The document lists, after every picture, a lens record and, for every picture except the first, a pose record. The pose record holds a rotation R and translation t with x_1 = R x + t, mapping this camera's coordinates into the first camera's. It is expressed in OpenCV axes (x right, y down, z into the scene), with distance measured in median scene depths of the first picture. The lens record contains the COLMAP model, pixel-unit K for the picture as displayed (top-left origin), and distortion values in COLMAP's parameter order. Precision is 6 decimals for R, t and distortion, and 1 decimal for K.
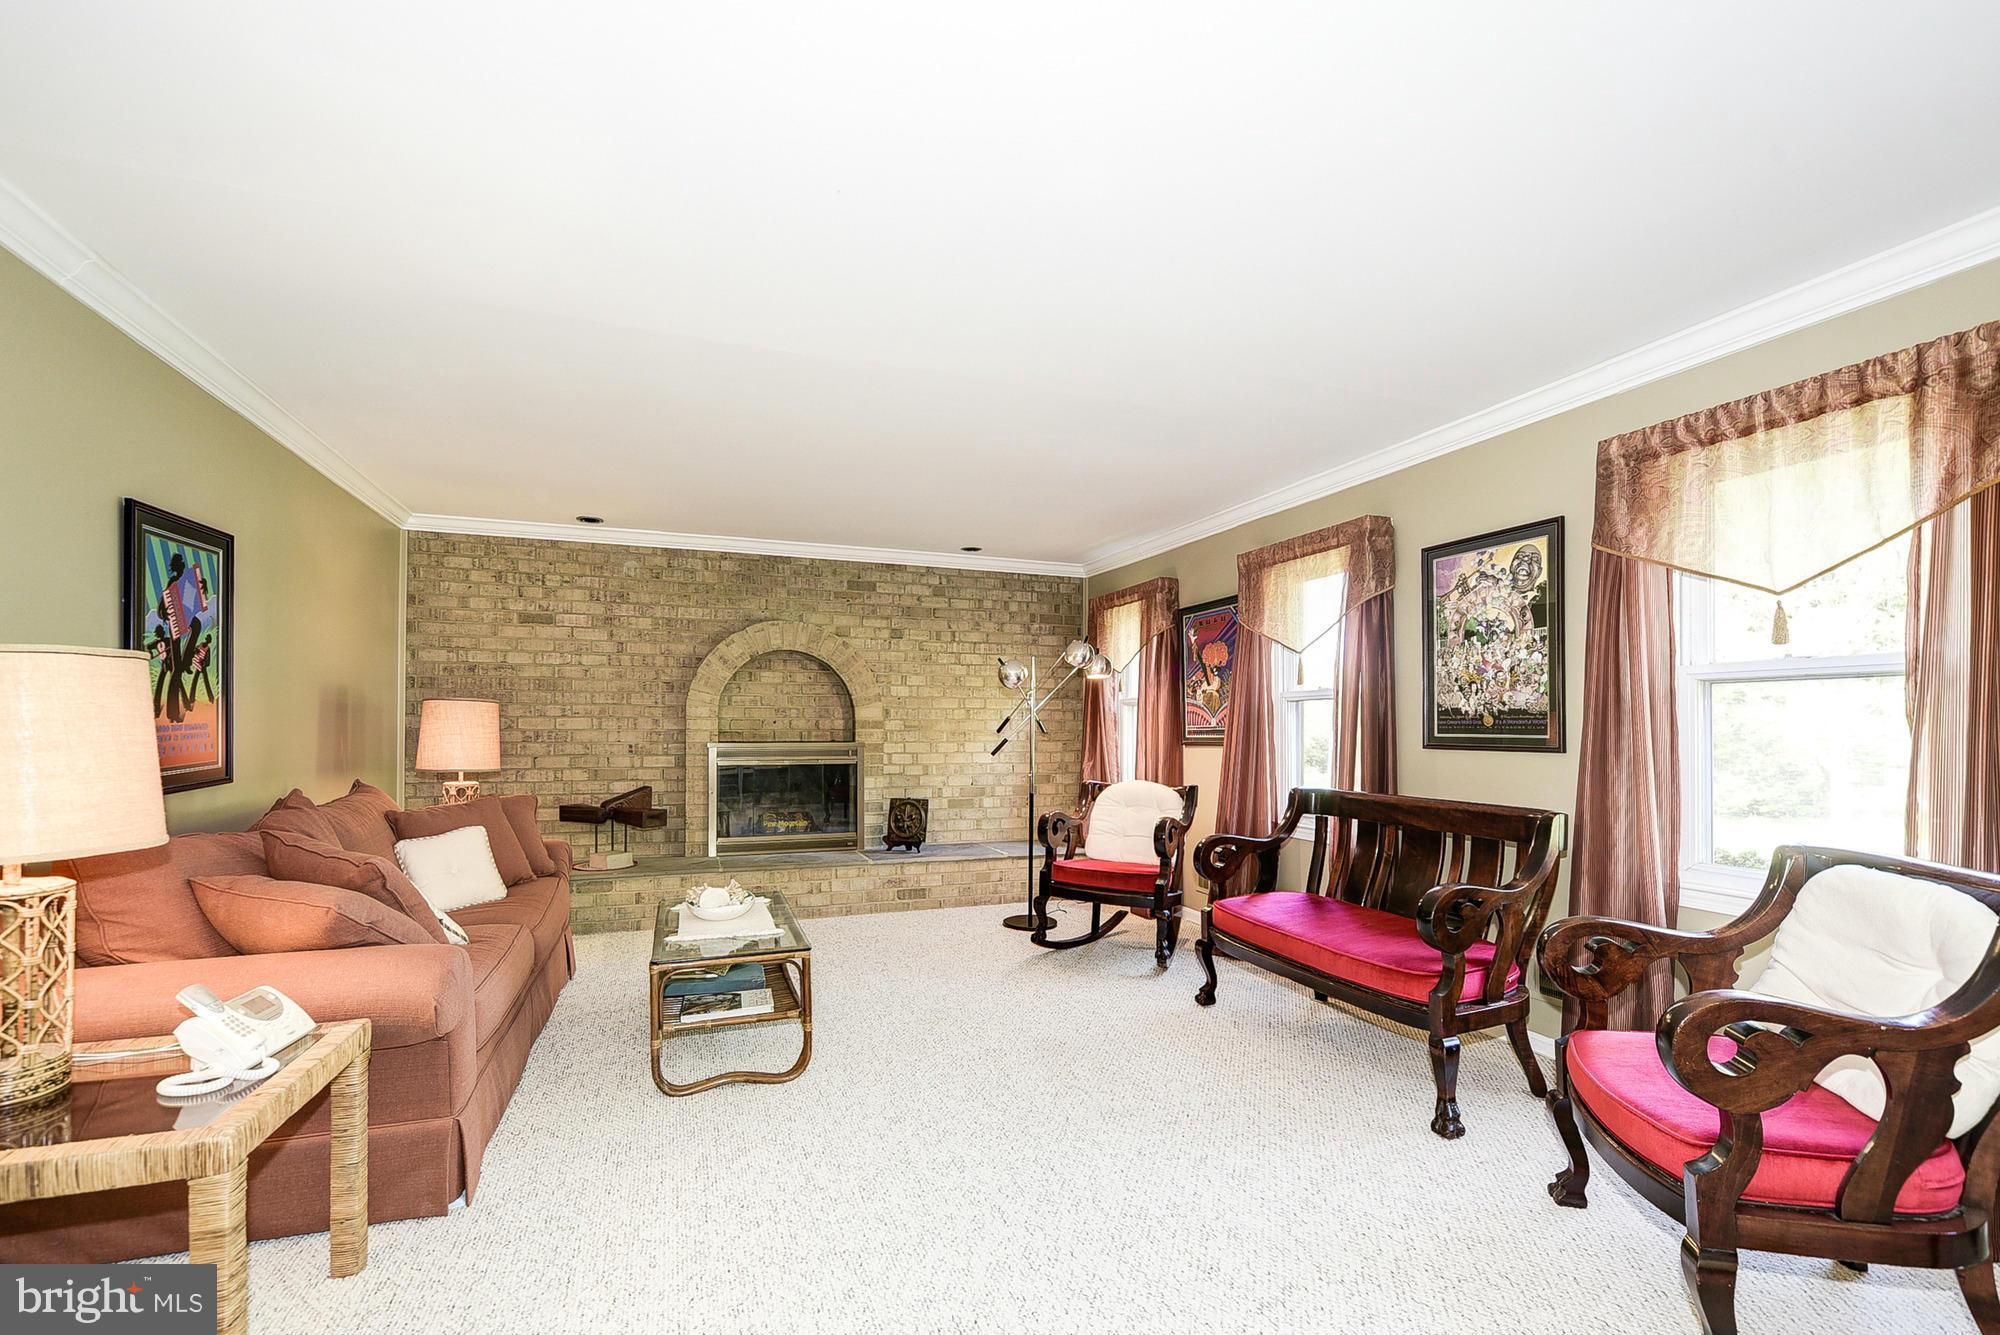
lens RADIAL K [[829.6, 0, 982.5], [0, 829.6, 723.6], [0, 0, 1]] dist [-0.003000, 0.001275]
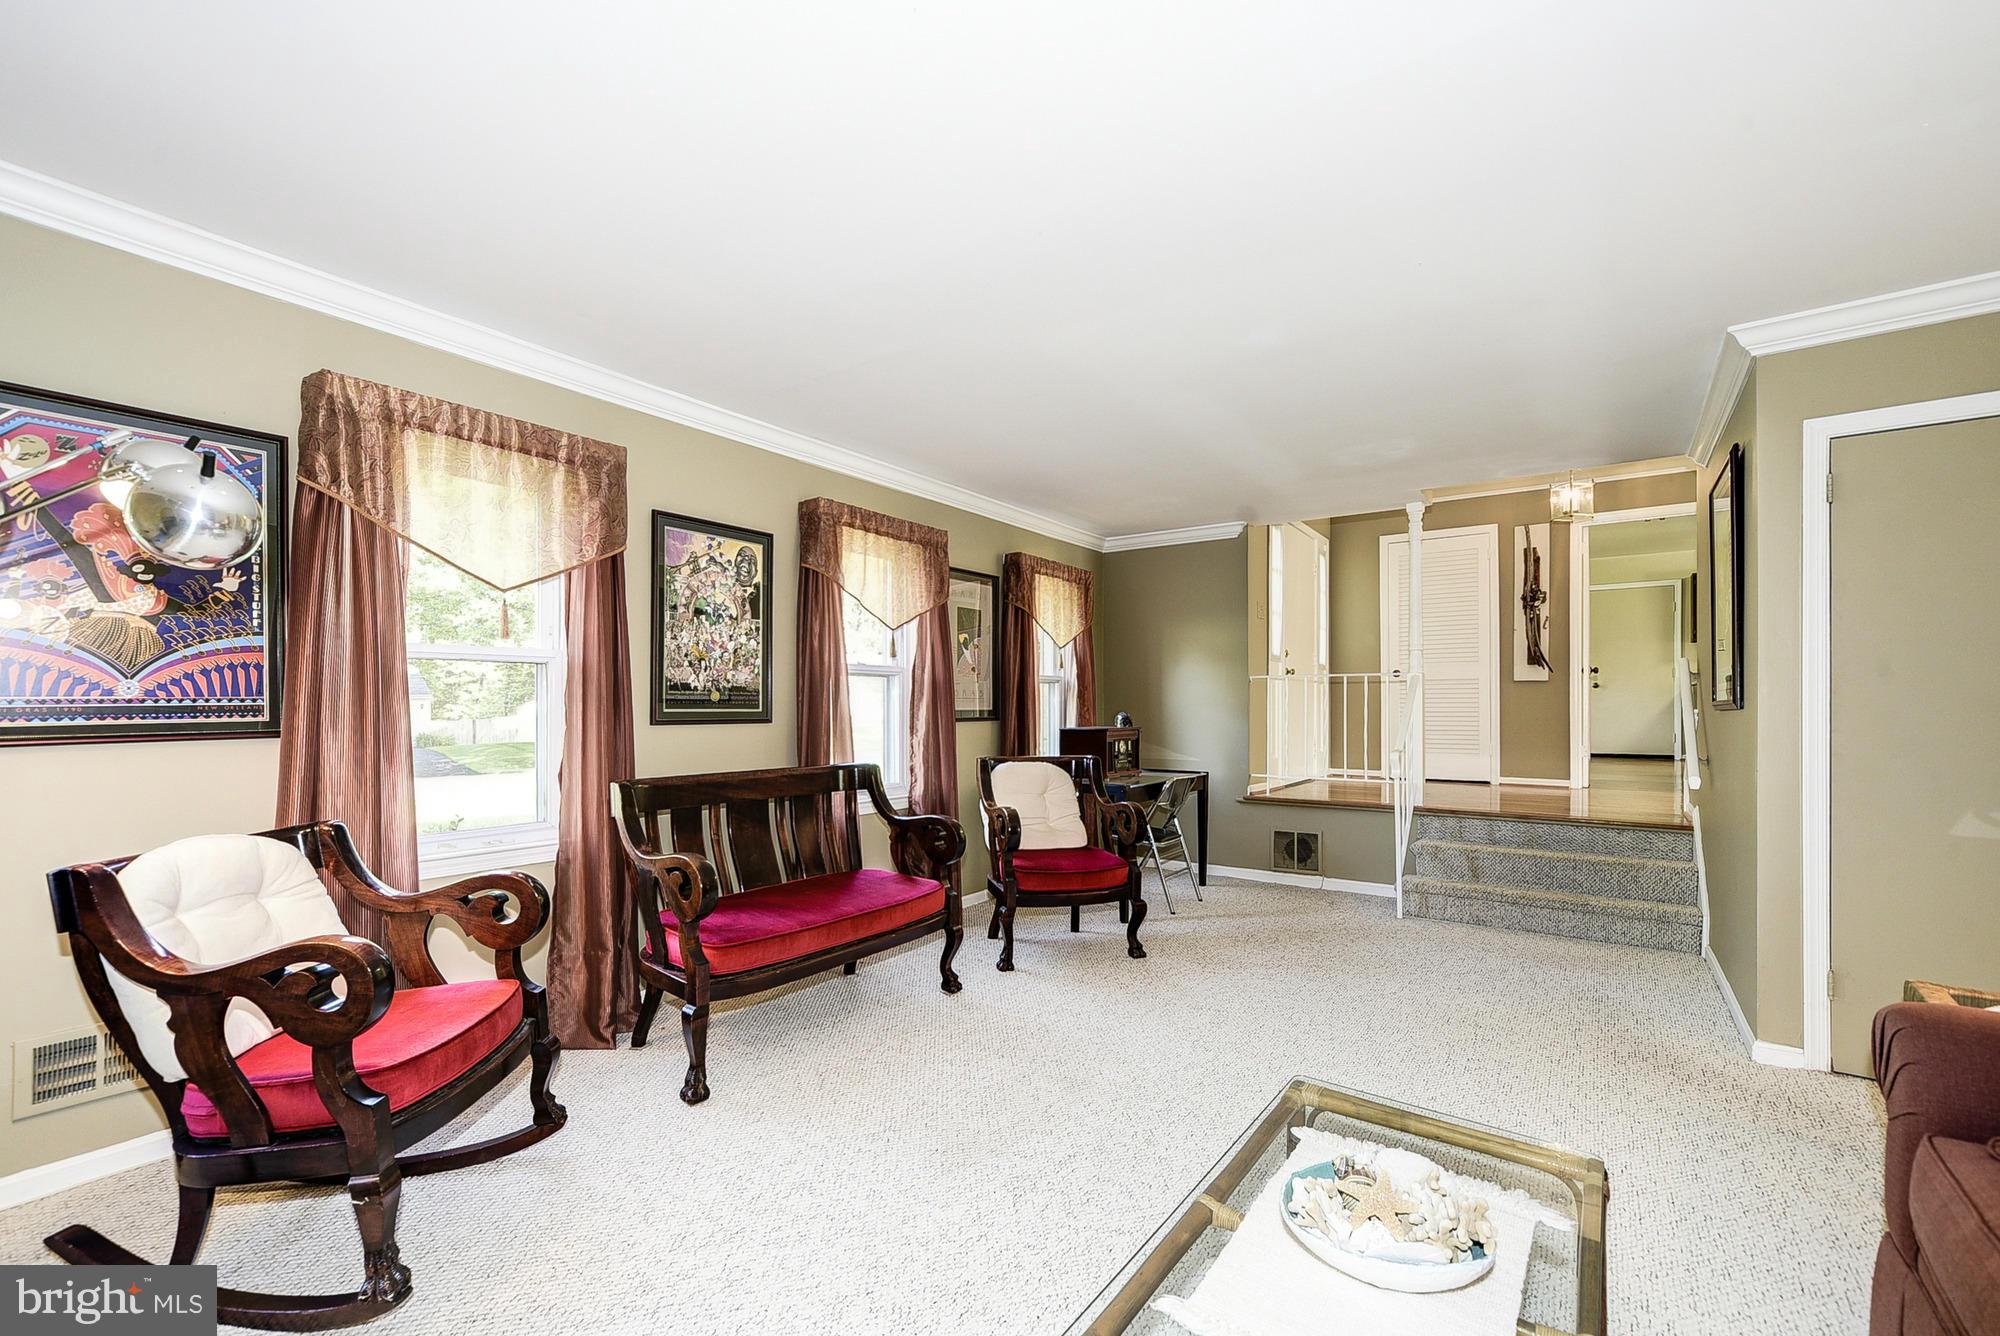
lens RADIAL K [[829.6, 0, 1004.5], [0, 829.6, 706.6], [0, 0, 1]] dist [-0.003000, 0.001275]
pose [[-0.545806, 0.002817, 0.837907, -0.499845], [-0.000091, 0.999994, -0.003422, 0.013886], [-0.837911, -0.001944, -0.545803, 1.274548]]
